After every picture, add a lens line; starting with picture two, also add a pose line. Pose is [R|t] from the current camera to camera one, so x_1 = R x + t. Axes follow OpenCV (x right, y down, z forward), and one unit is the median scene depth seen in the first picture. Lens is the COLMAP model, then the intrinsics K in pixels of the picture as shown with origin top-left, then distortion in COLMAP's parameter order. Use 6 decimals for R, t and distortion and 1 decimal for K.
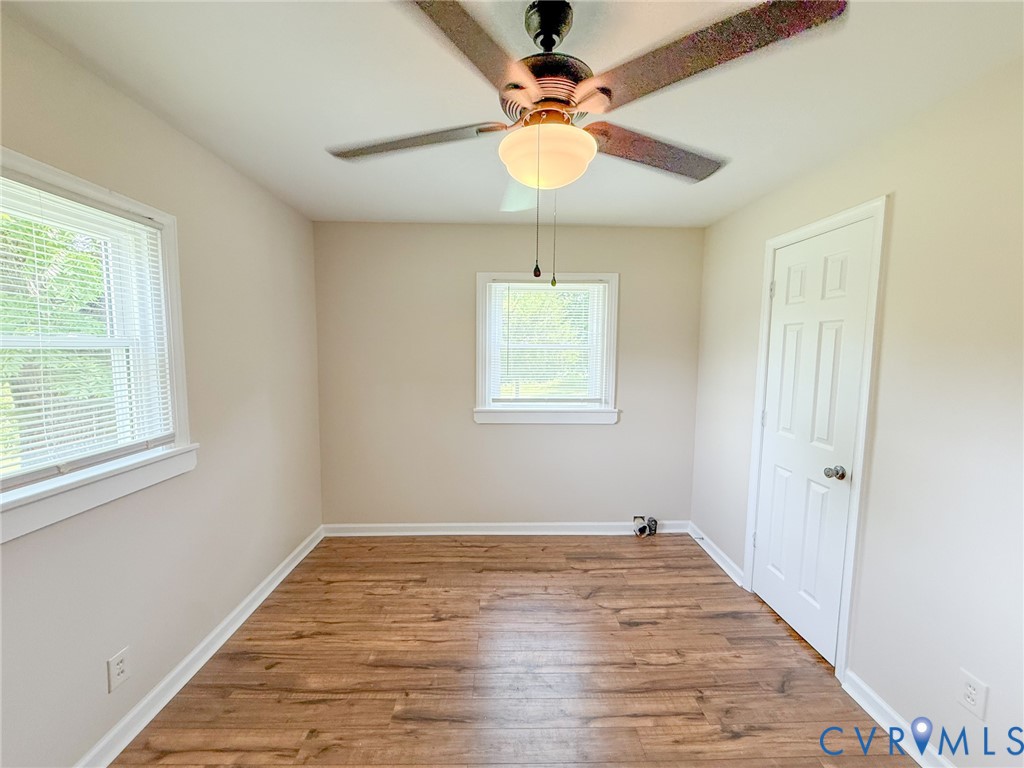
lens RADIAL K [[409.6, 0, 510.3], [0, 409.6, 381.9], [0, 0, 1]] dist [-0.001022, -0.000042]
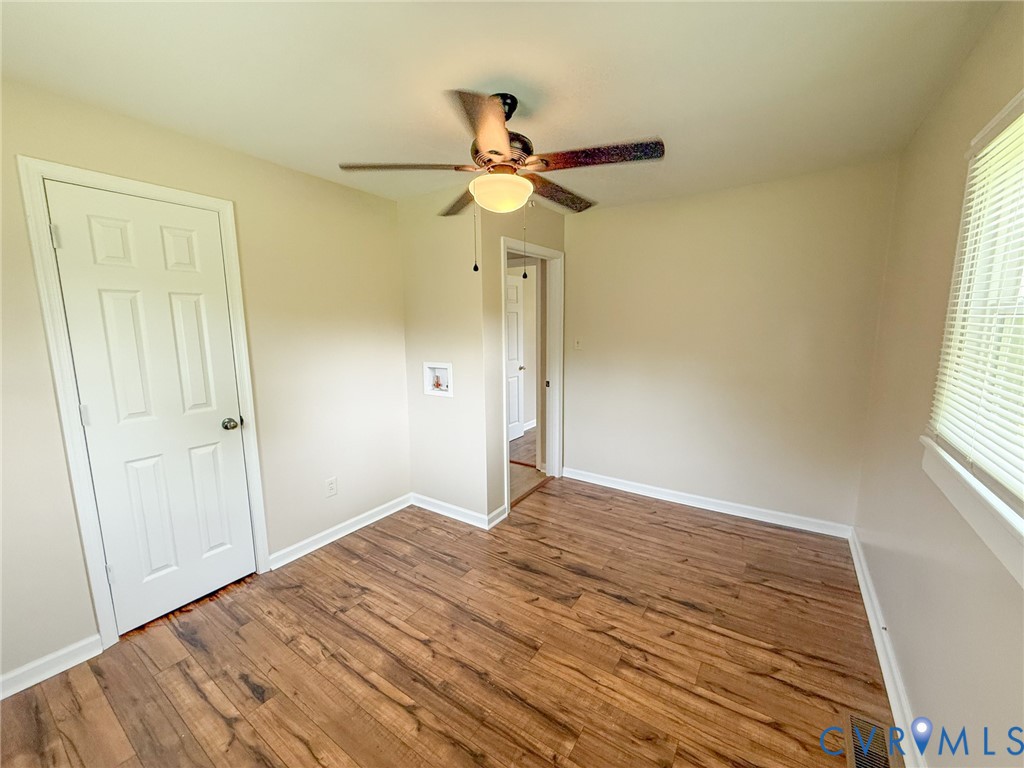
lens RADIAL K [[409.6, 0, 510.3], [0, 409.6, 381.9], [0, 0, 1]] dist [-0.001022, -0.000042]
pose [[-0.812344, -0.087132, 0.576633, -0.533728], [0.051542, 0.974179, 0.219815, -0.116302], [-0.580896, 0.208286, -0.786878, 1.410064]]
